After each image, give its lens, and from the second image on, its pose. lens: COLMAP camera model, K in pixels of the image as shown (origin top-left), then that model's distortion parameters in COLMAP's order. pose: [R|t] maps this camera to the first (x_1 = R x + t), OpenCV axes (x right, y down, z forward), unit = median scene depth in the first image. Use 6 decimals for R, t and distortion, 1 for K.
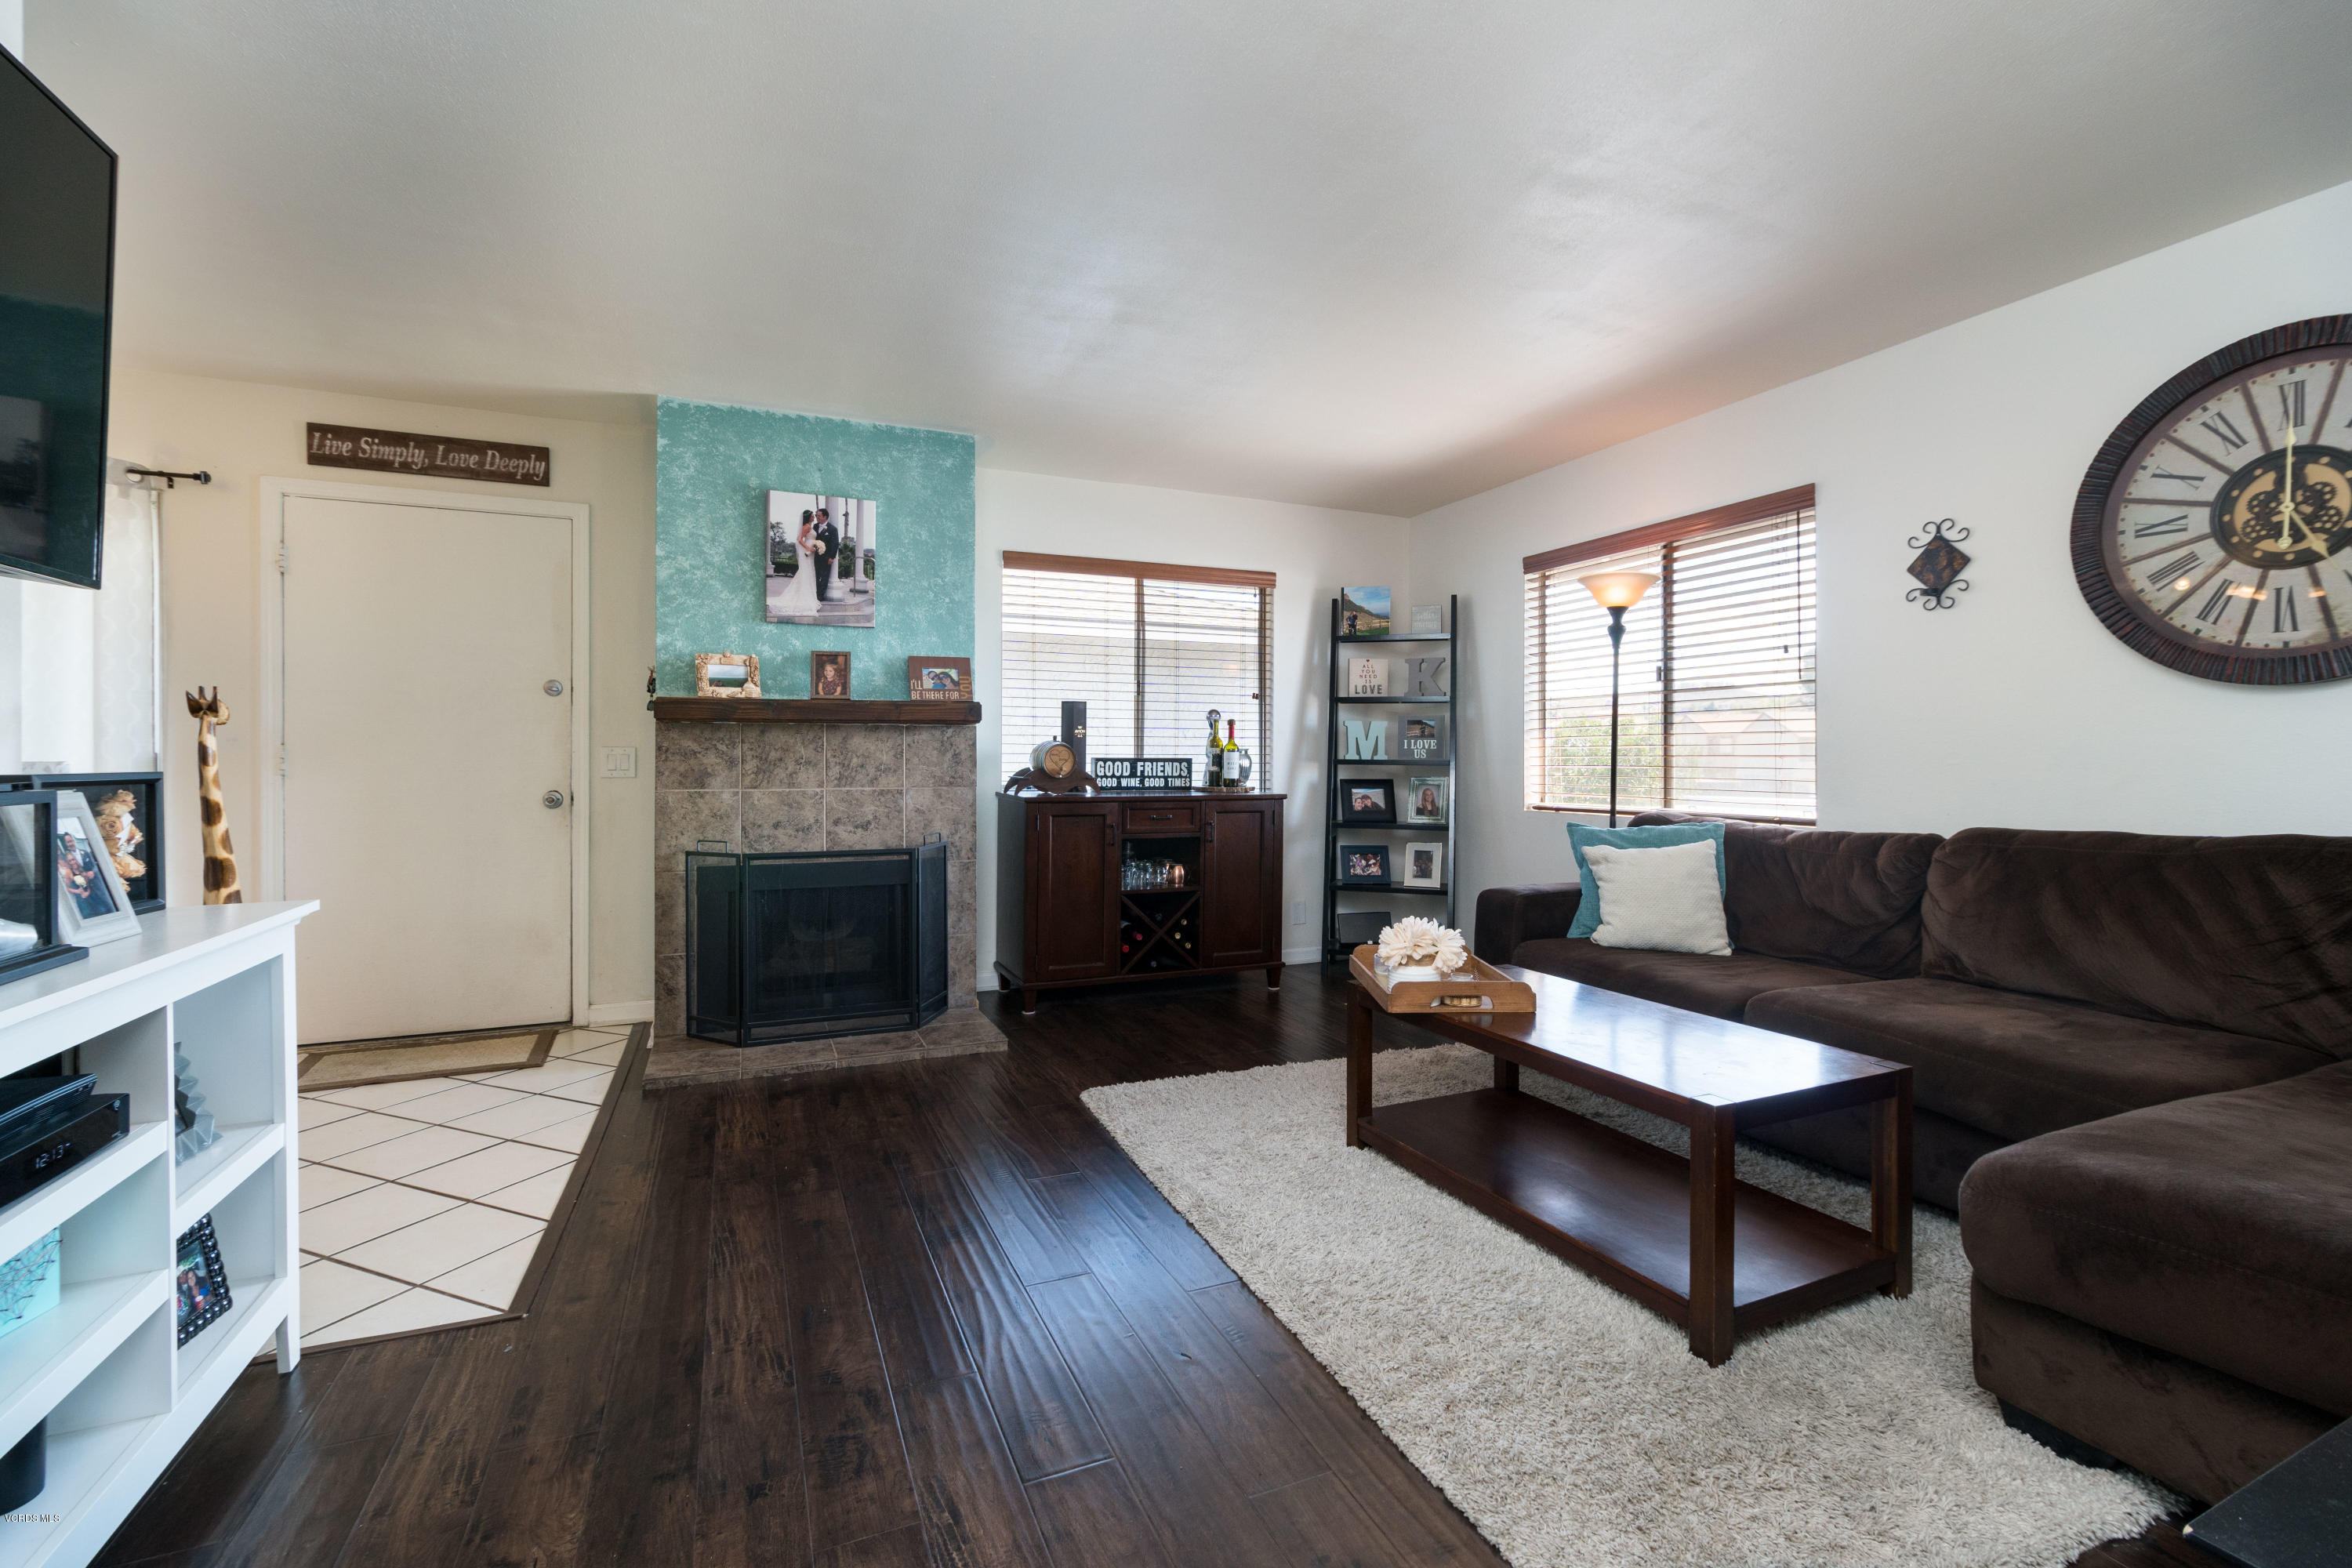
lens RADIAL K [[1015.7, 0, 1184.7], [0, 1015.7, 775.3], [0, 0, 1]] dist [0.001029, 0.000081]
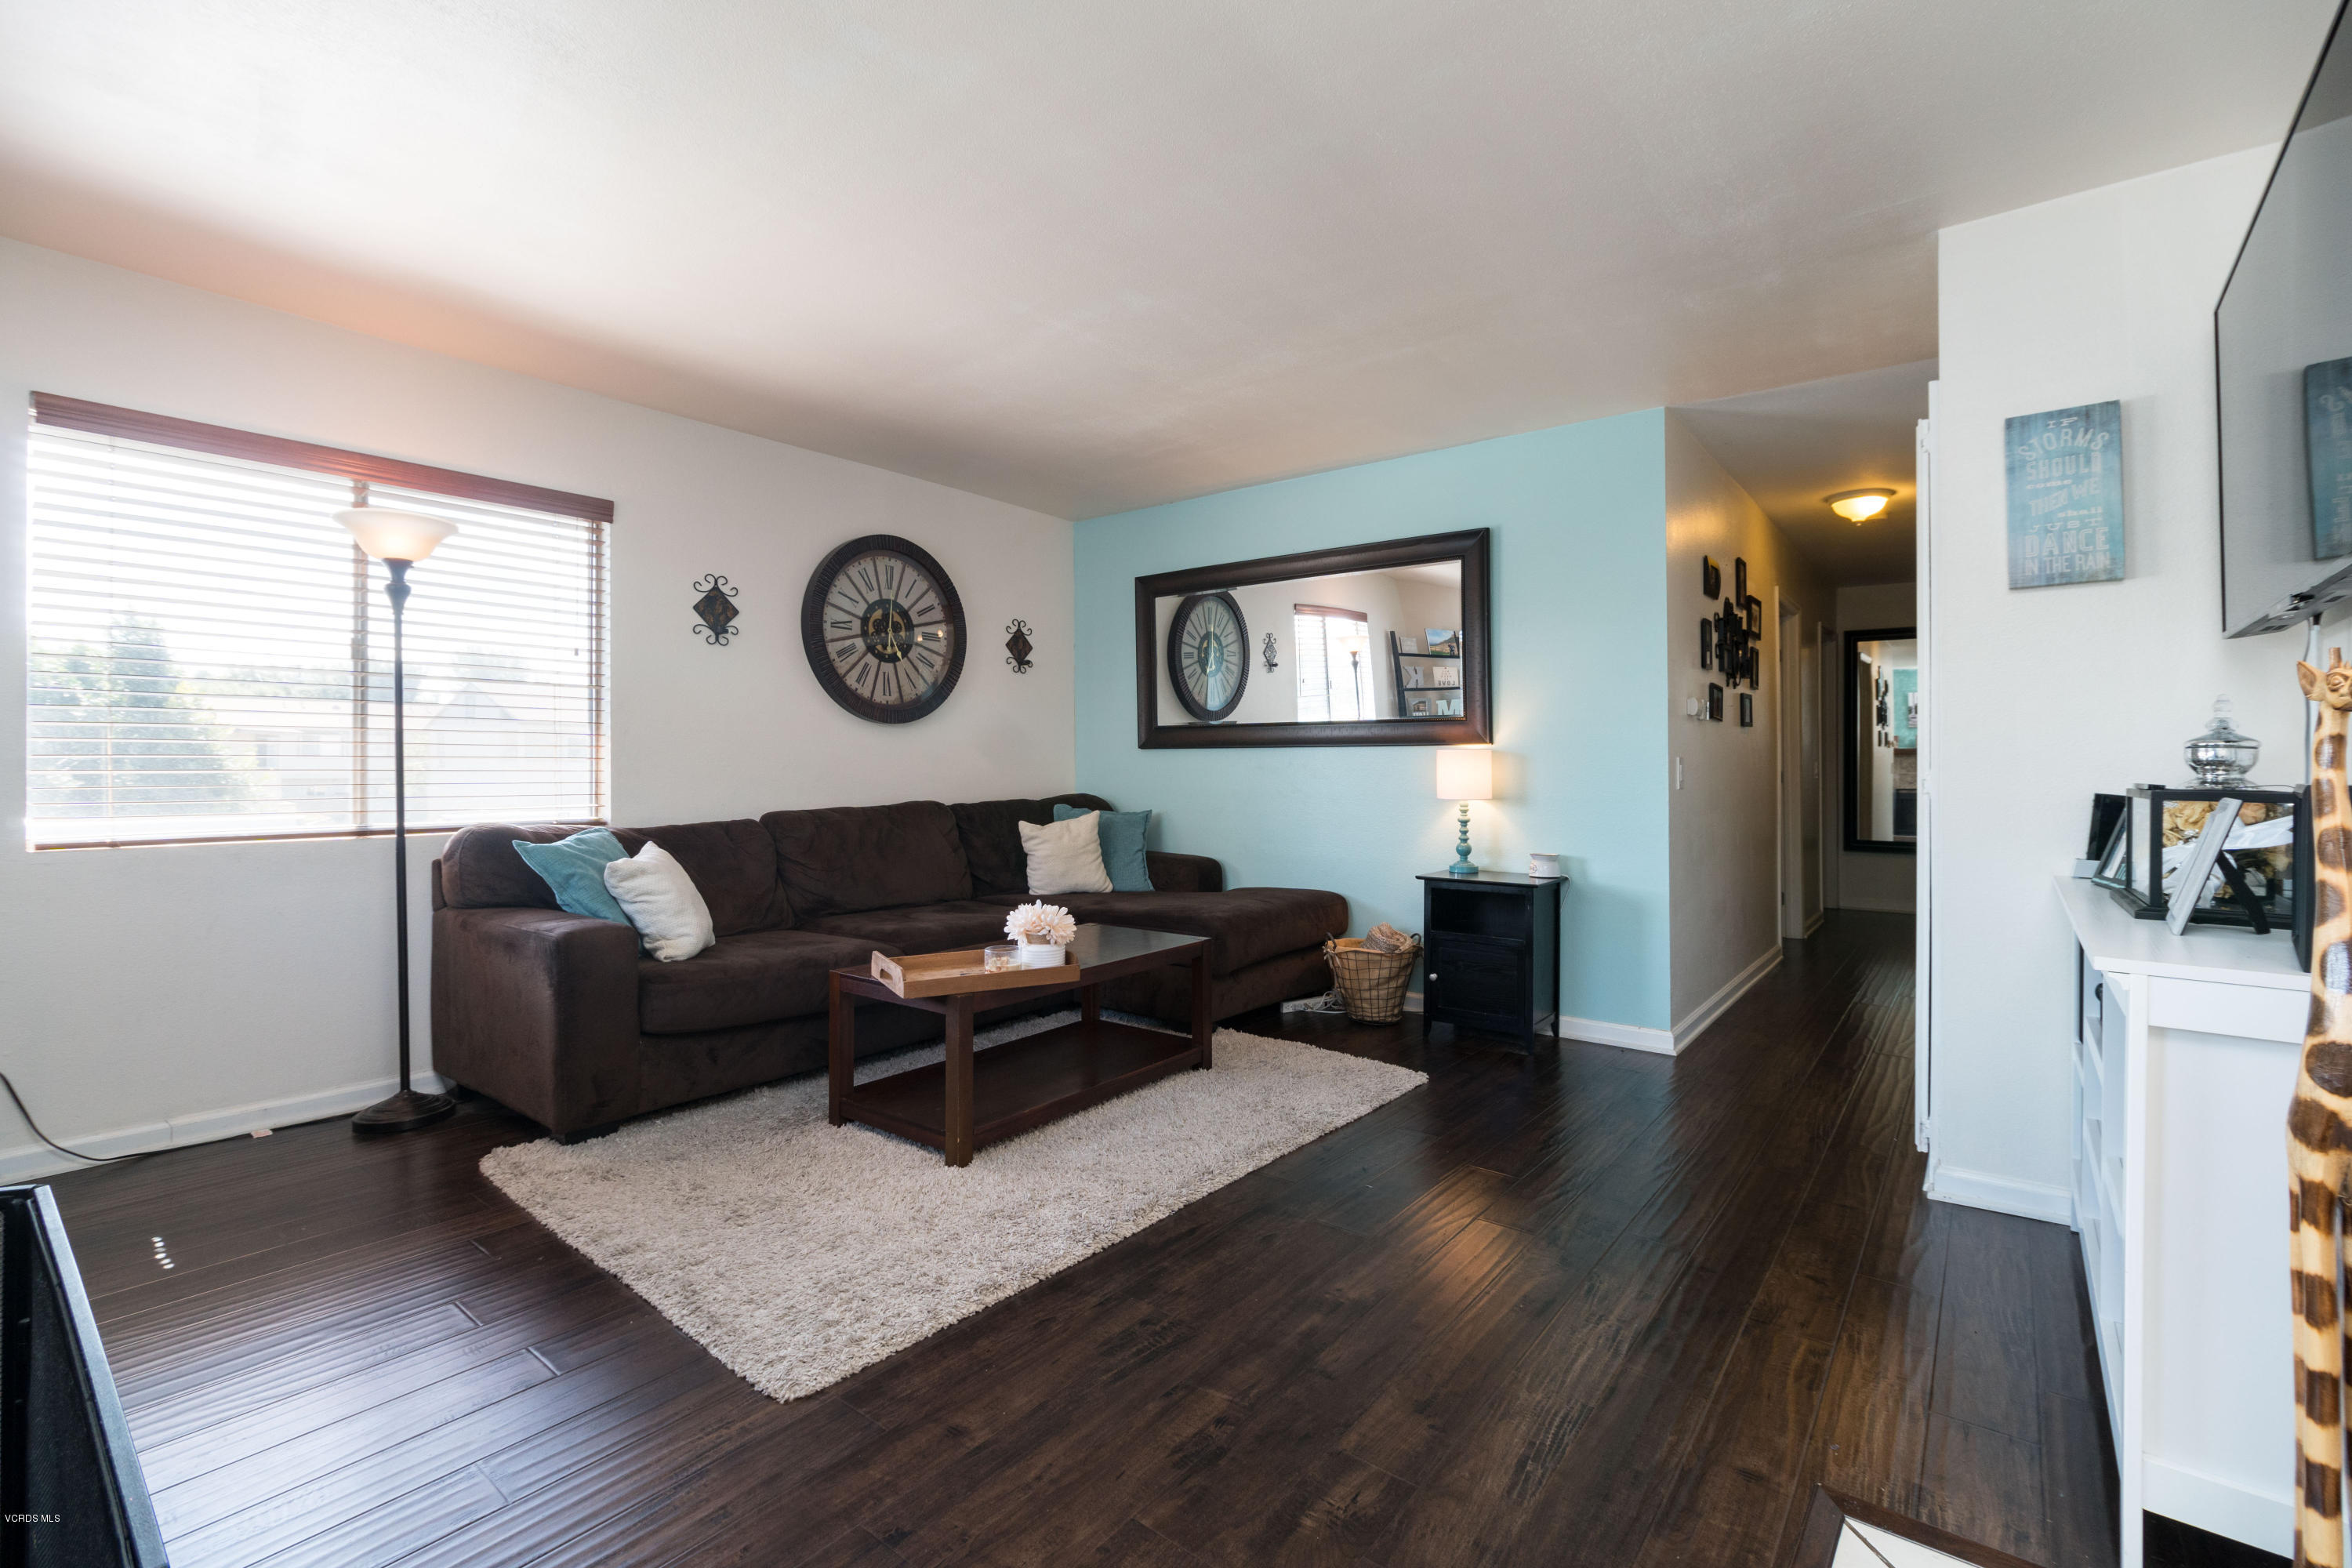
lens RADIAL K [[1033.2, 0, 1181.8], [0, 1033.2, 761.3], [0, 0, 1]] dist [-0.001644, -0.000774]
pose [[-0.462248, 0.001456, 0.886750, -0.811100], [0.010501, 0.999938, 0.003832, -0.018525], [-0.886689, 0.011084, -0.462234, 1.291133]]
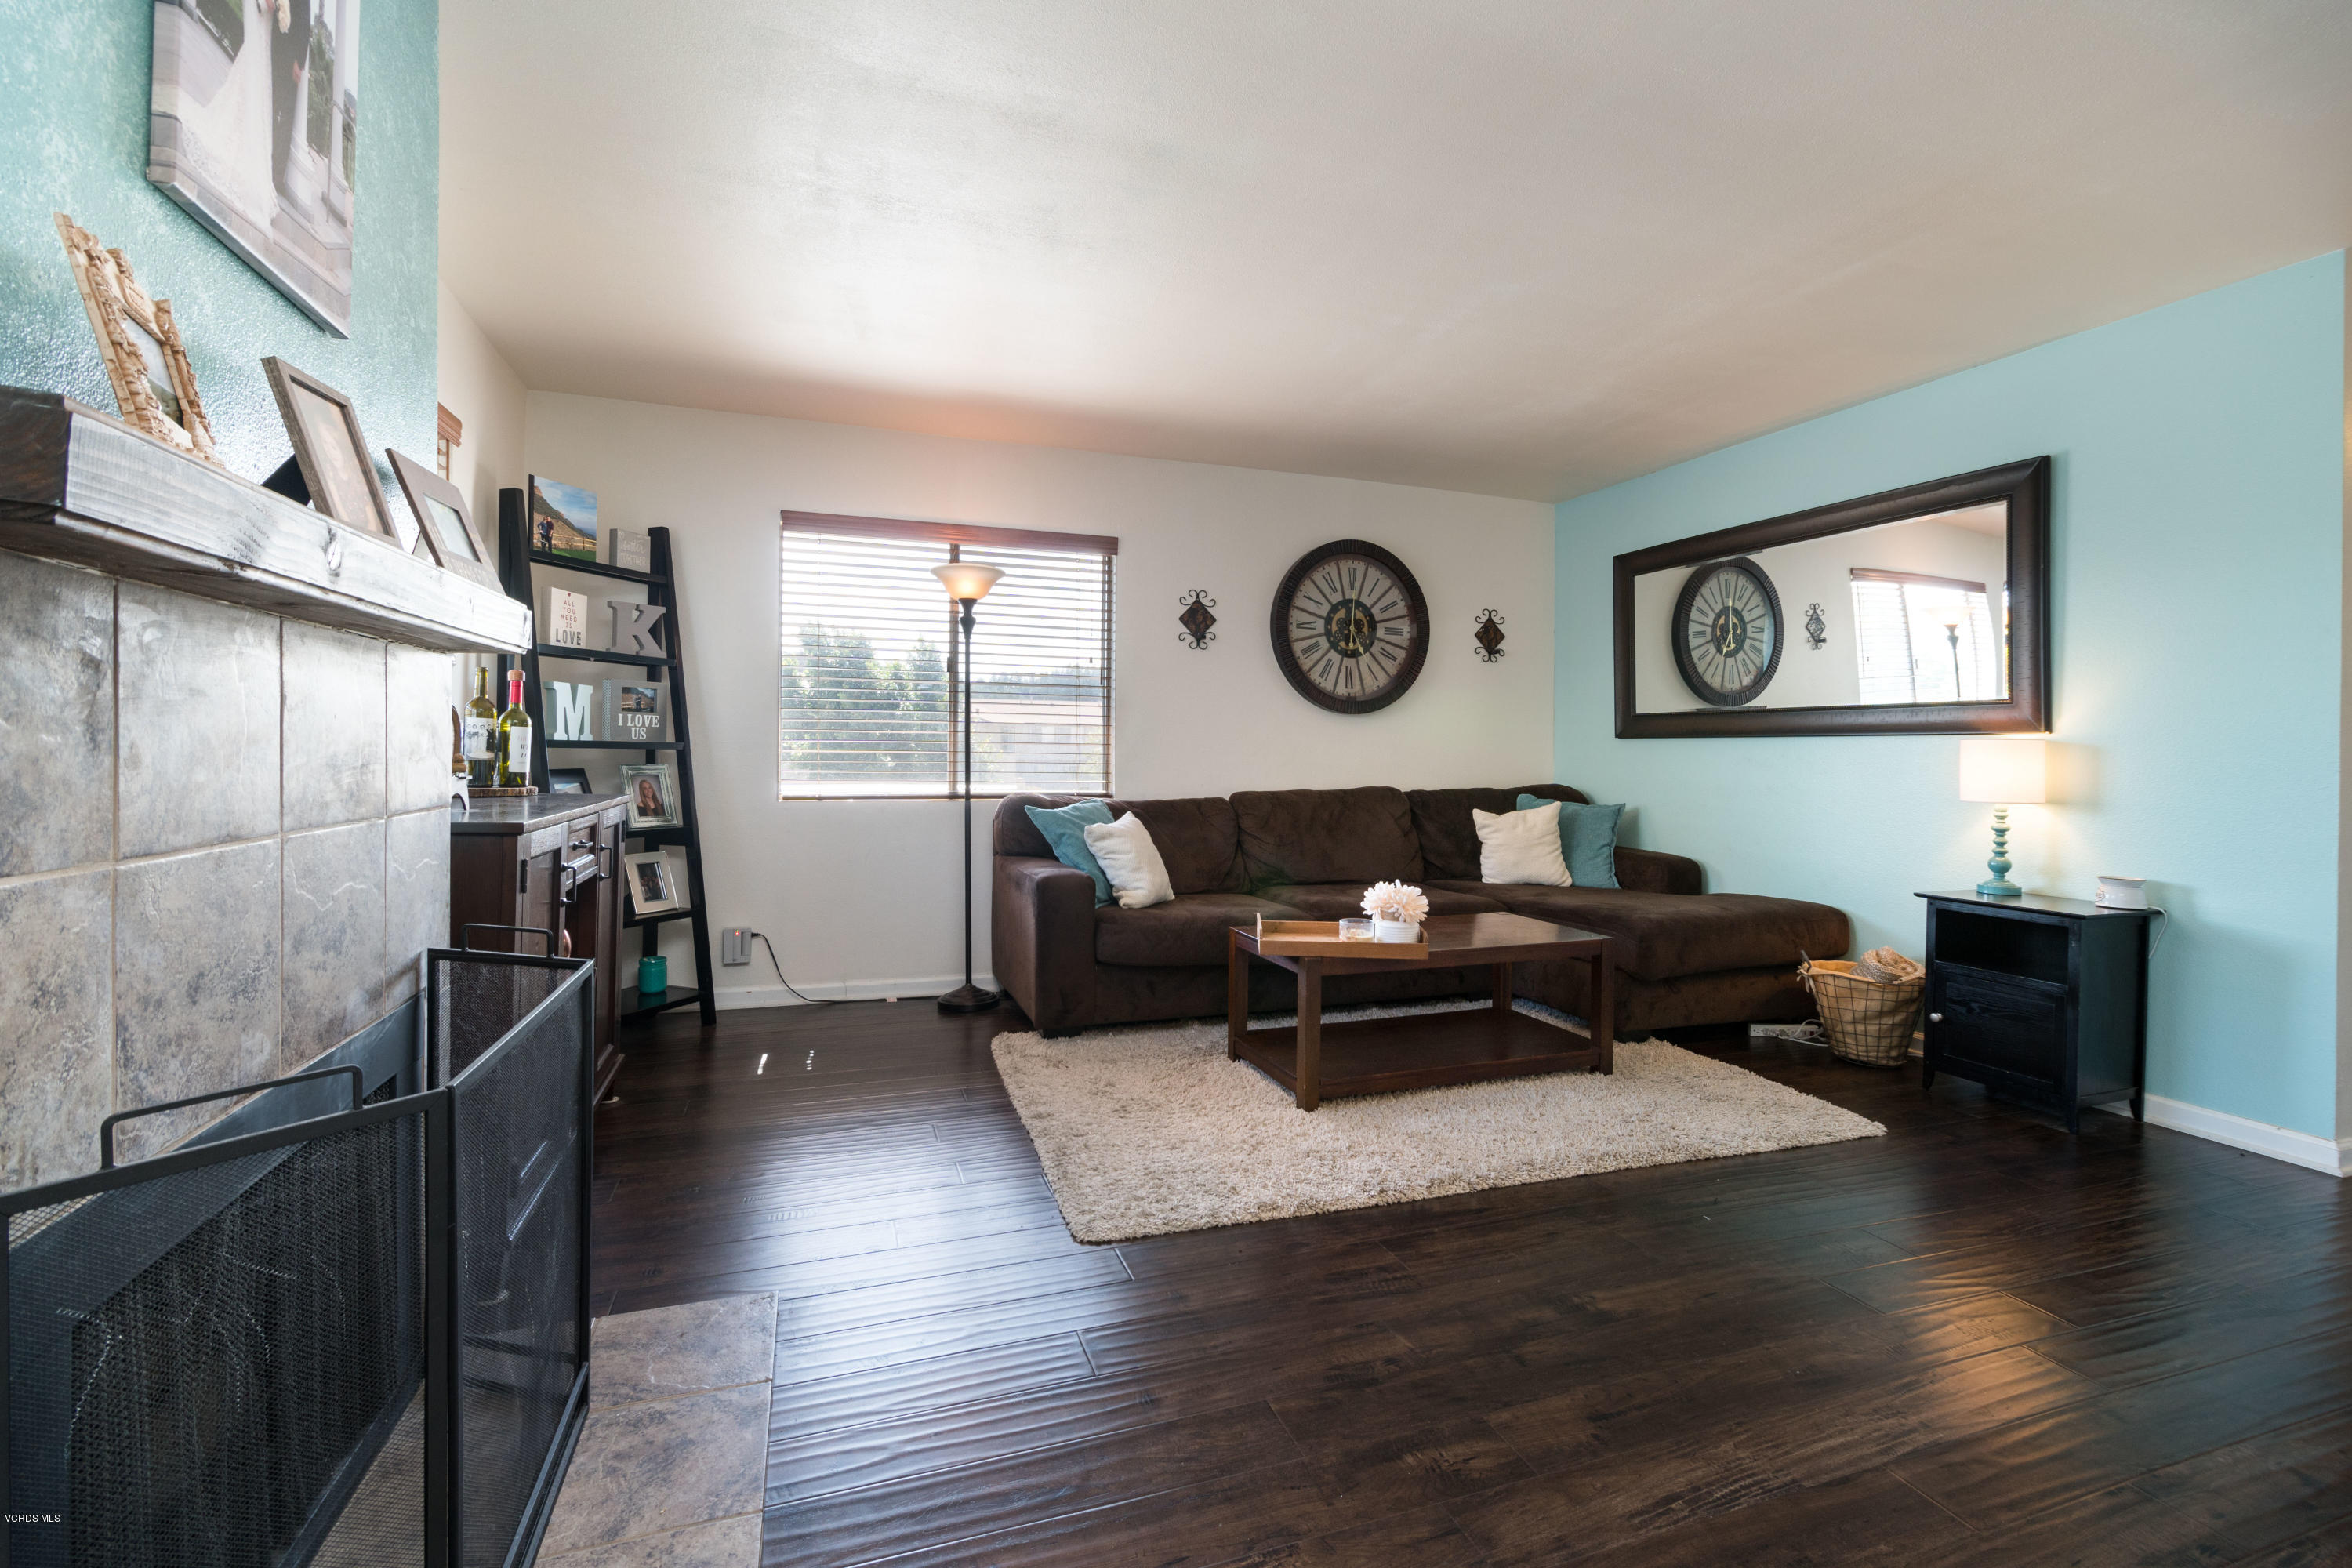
lens RADIAL K [[1033.2, 0, 1181.8], [0, 1033.2, 761.3], [0, 0, 1]] dist [-0.001644, -0.000774]
pose [[0.084966, -0.010999, 0.996323, -0.945229], [0.002420, 0.999938, 0.010833, -0.015609], [-0.996381, 0.001491, 0.084988, 1.065436]]
